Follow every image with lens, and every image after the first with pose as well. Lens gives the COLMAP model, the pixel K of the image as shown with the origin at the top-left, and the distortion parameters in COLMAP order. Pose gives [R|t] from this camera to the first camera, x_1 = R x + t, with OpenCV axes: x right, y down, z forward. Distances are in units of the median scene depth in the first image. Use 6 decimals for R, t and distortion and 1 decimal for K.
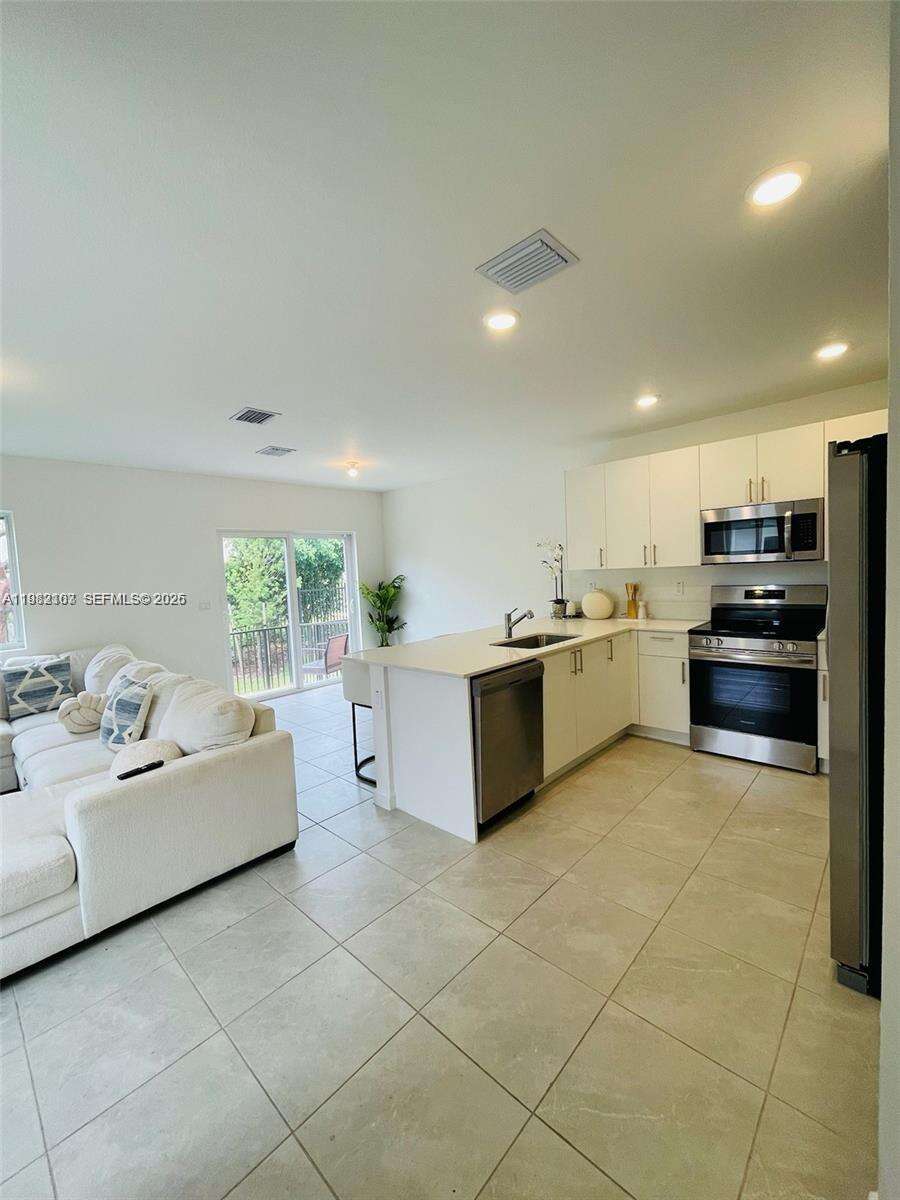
lens RADIAL K [[478.4, 0, 450.0], [0, 478.4, 600.0], [0, 0, 1]] dist [0.000125, 0.000165]
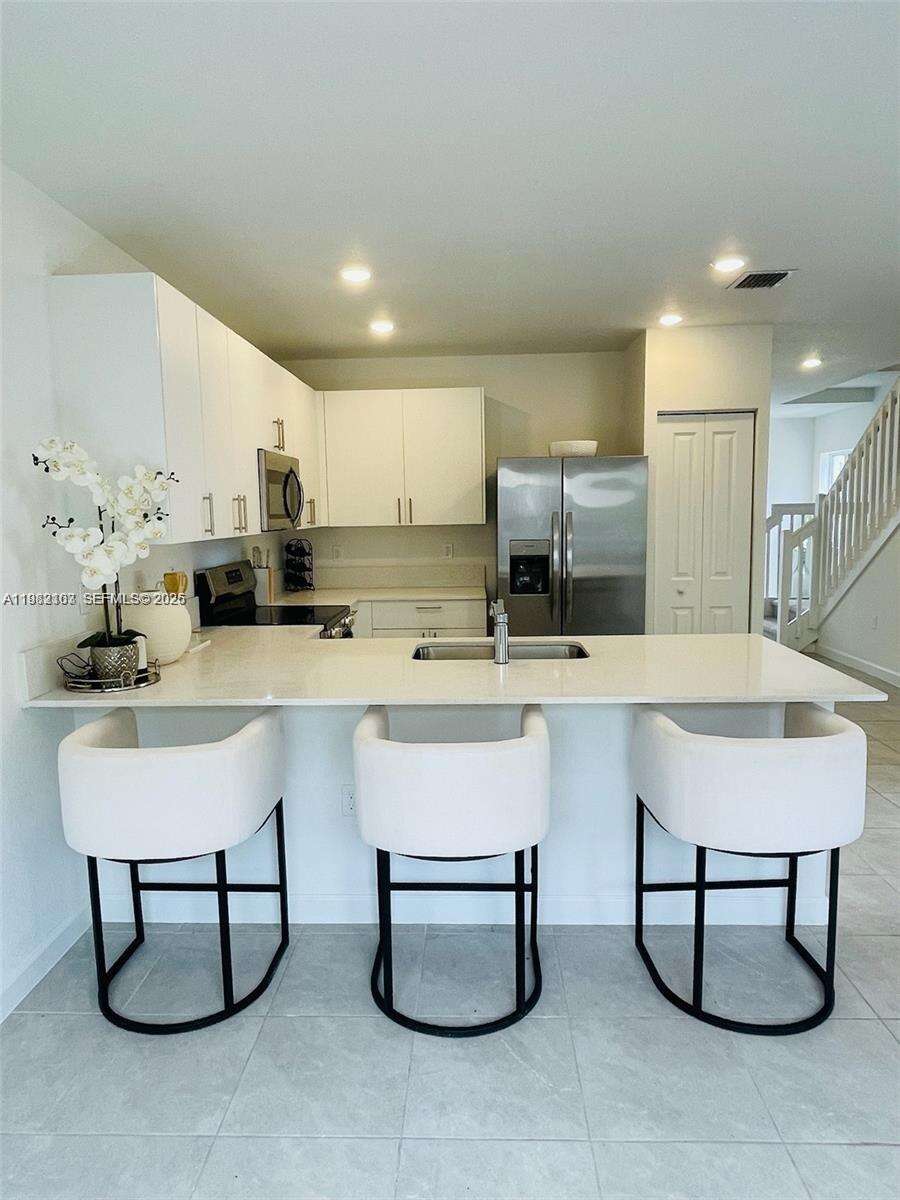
lens RADIAL K [[794.7, 0, 449.3], [0, 794.7, 624.0], [0, 0, 1]] dist [0.010461, 0.002028]
pose [[-0.653548, -0.045755, 0.755501, -0.381034], [0.106486, 0.982685, 0.151630, -0.065841], [-0.749357, 0.179548, -0.637359, 1.173673]]
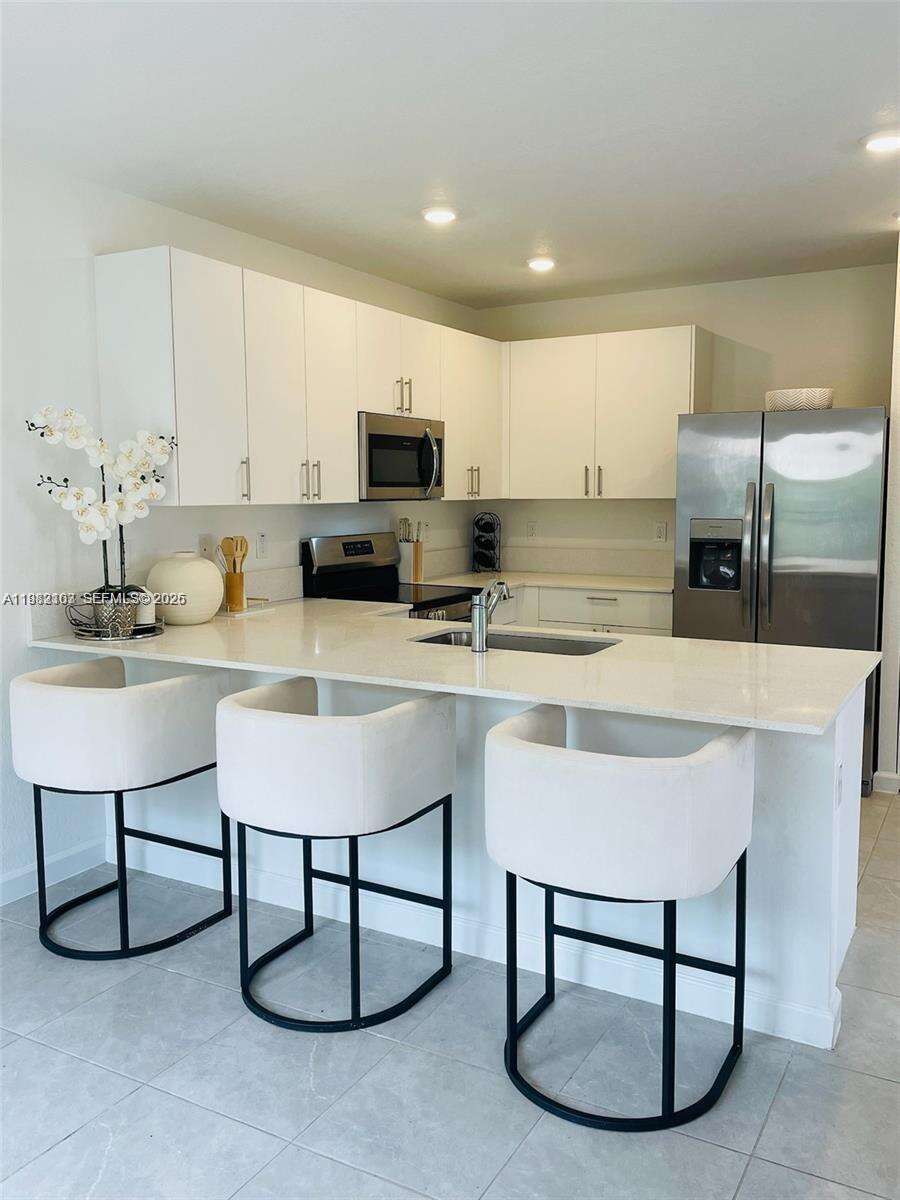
lens RADIAL K [[1003.5, 0, 450.6], [0, 1003.5, 618.5], [0, 0, 1]] dist [0.043629, -0.010432]
pose [[-0.232552, -0.075719, 0.969632, -0.583188], [0.083968, 0.991679, 0.097579, -0.031717], [-0.968953, 0.104110, -0.224259, 0.940202]]
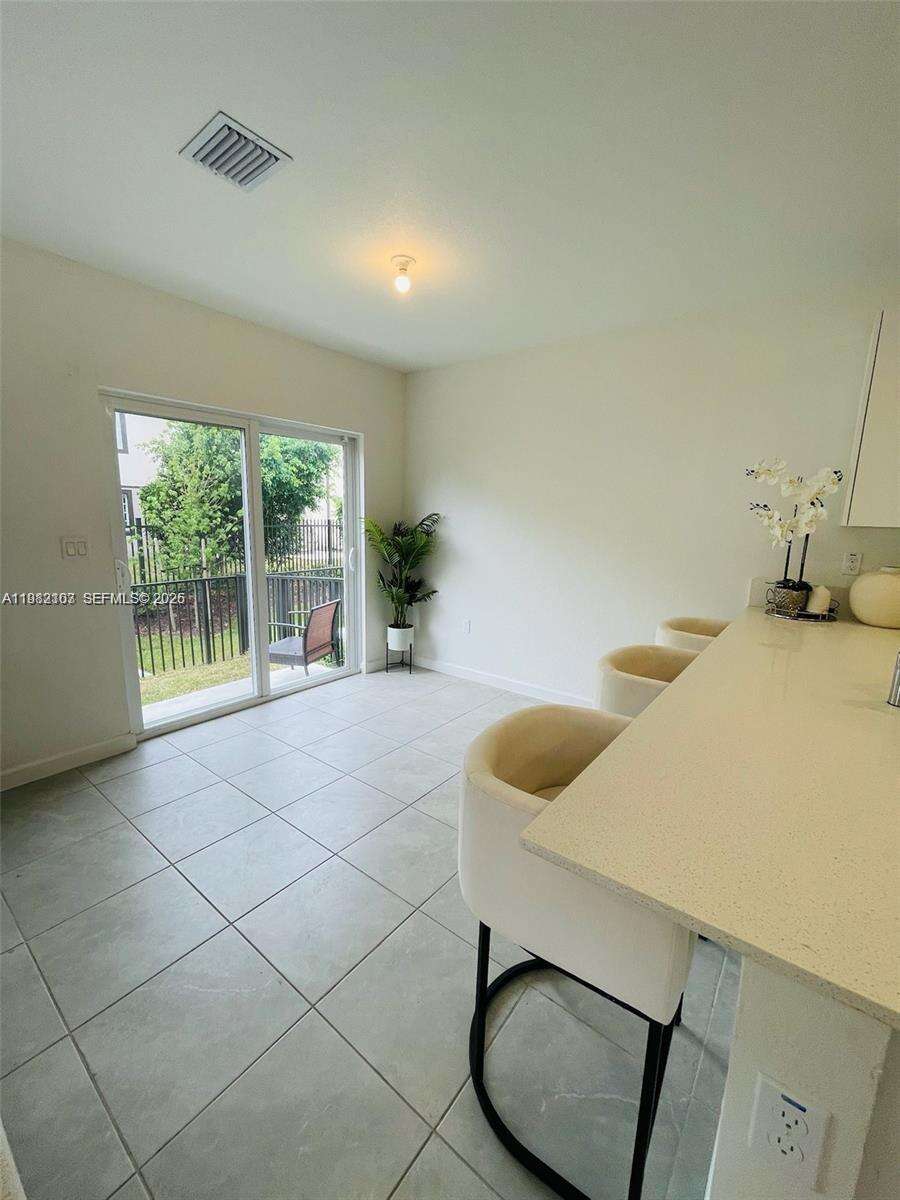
lens RADIAL K [[478.4, 0, 450.0], [0, 478.4, 600.0], [0, 0, 1]] dist [0.000125, 0.000165]
pose [[0.992964, 0.050960, 0.106893, -0.202660], [-0.062689, 0.992018, 0.109405, -0.014845], [-0.100464, -0.115337, 0.988233, 0.531624]]
